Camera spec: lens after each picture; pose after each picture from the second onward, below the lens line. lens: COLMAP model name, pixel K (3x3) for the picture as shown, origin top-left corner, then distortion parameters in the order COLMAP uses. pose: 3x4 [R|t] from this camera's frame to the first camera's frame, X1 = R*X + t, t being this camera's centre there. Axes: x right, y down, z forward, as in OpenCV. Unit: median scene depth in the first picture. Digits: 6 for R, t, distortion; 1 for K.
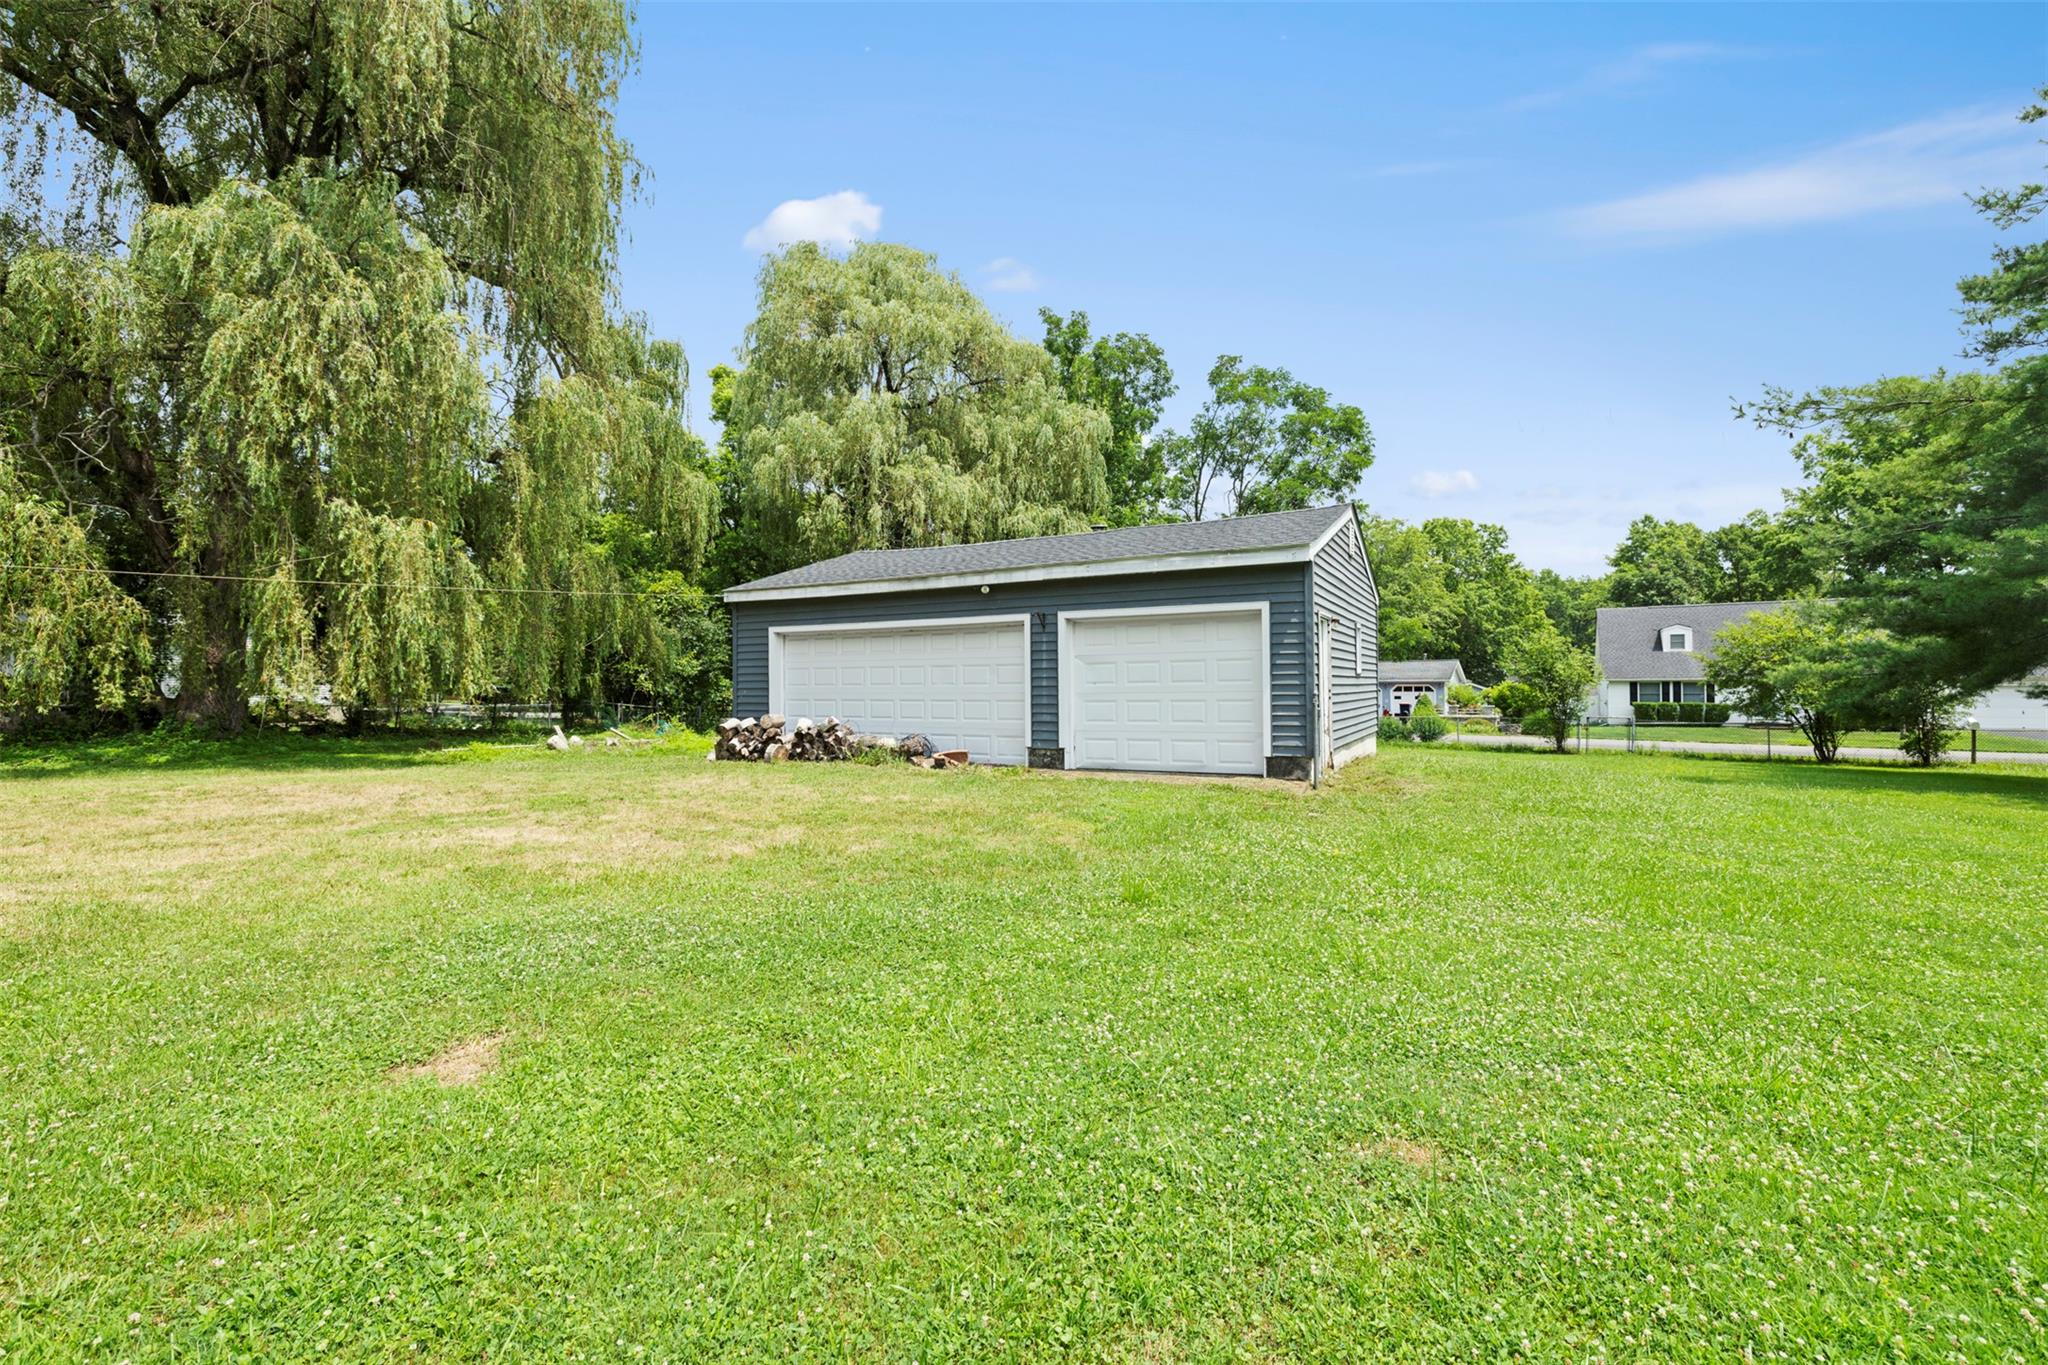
lens RADIAL K [[871.1, 0, 1024.6], [0, 871.1, 684.1], [0, 0, 1]] dist [0.000179, 0.000008]
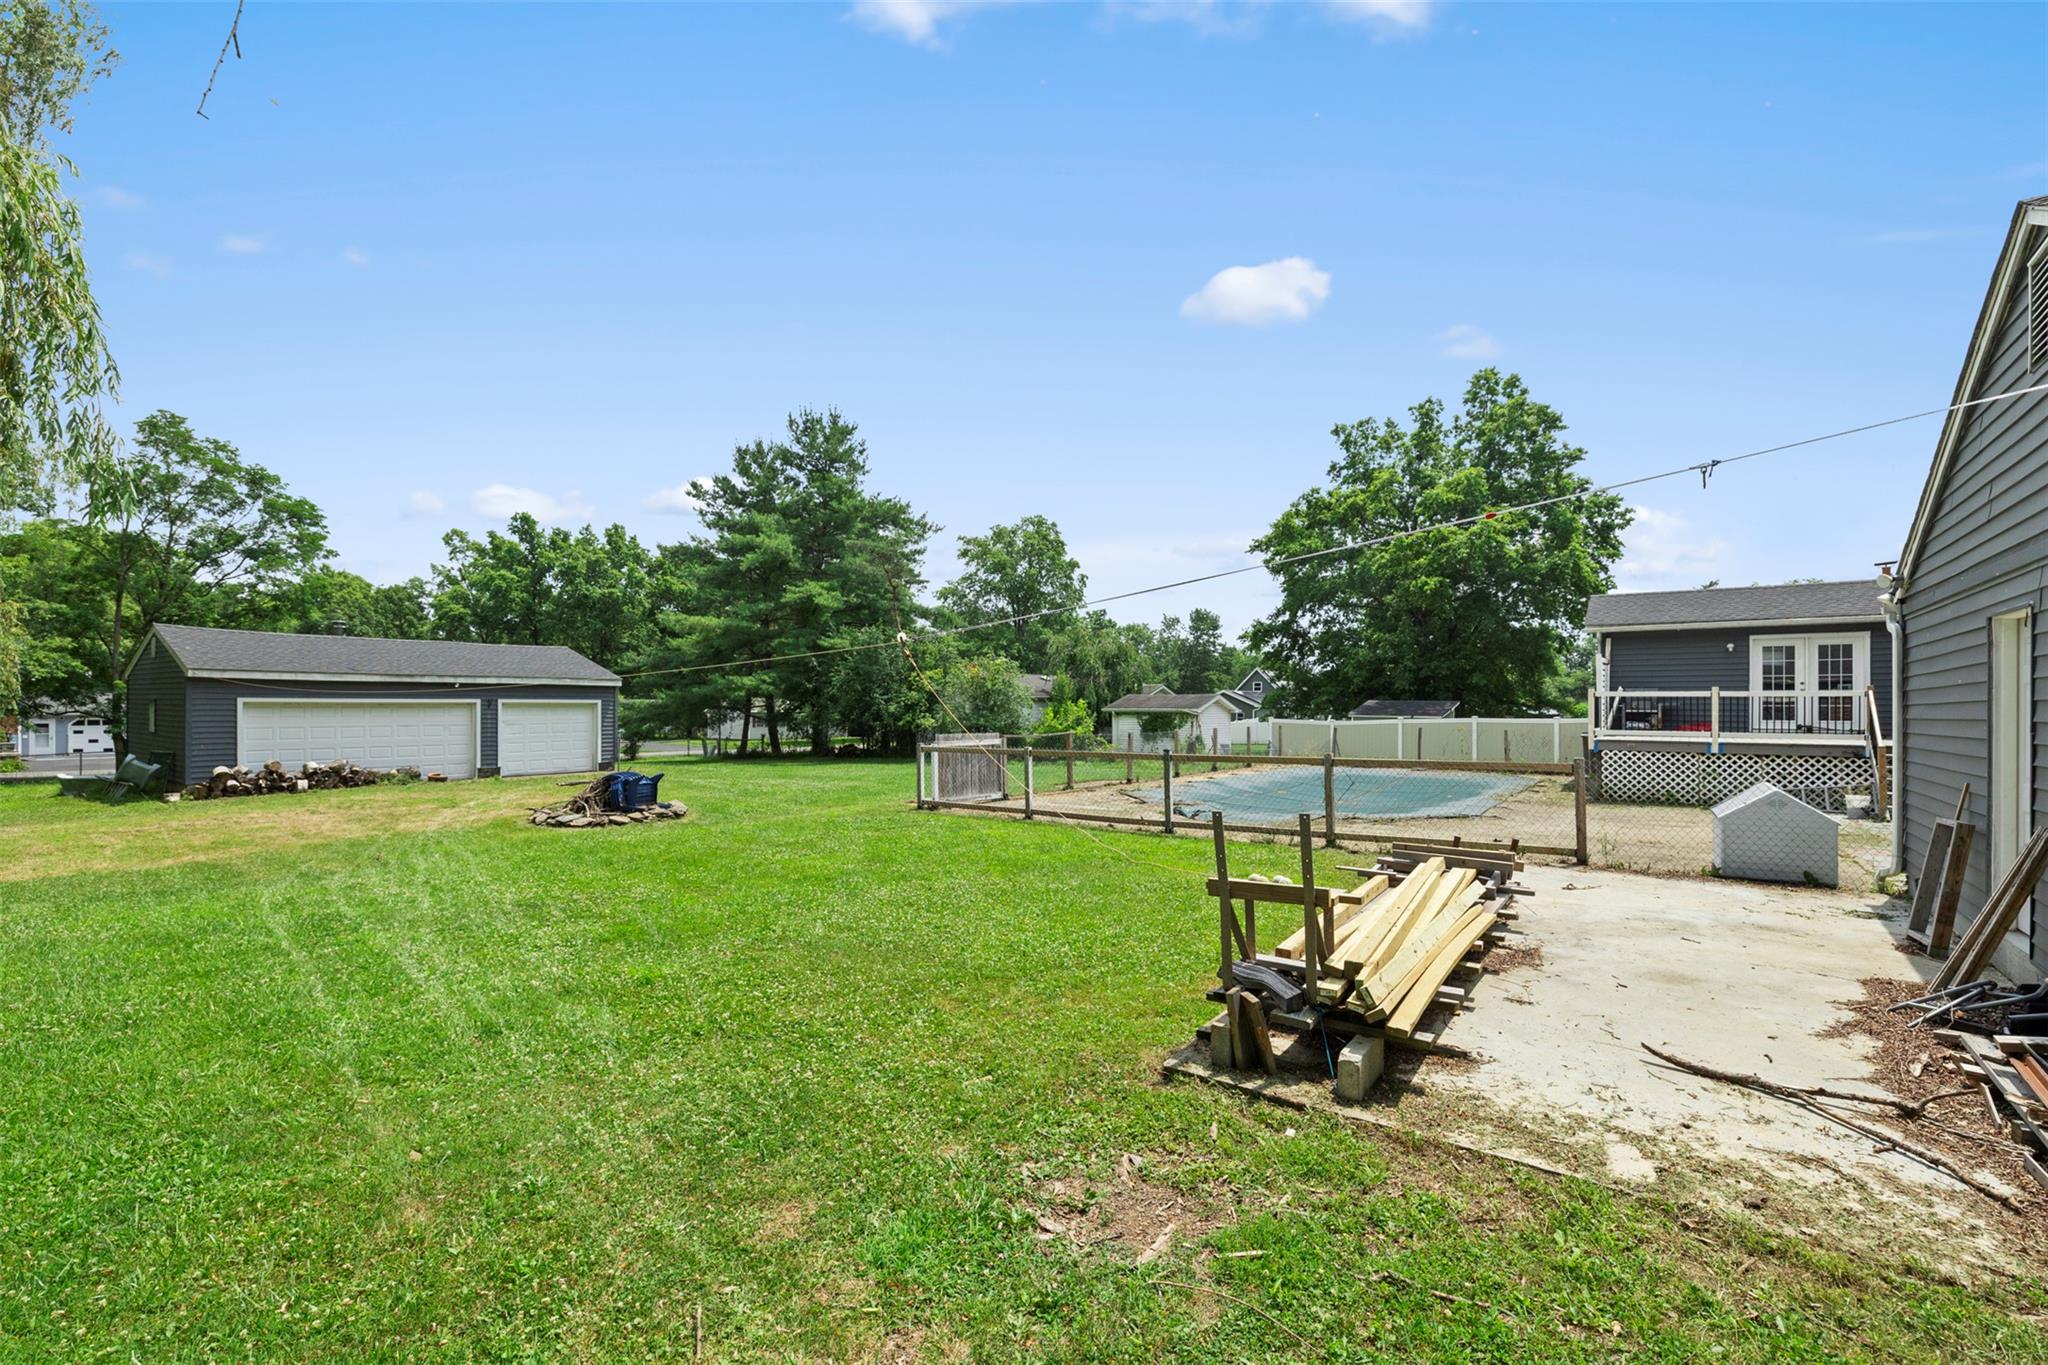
lens RADIAL K [[871.1, 0, 1024.6], [0, 871.1, 698.3], [0, 0, 1]] dist [0.000179, 0.000008]
pose [[0.158927, 0.013726, 0.987195, -1.712139], [-0.002969, 0.999905, -0.013425, -0.060057], [-0.987286, -0.000797, 0.158953, -0.512038]]
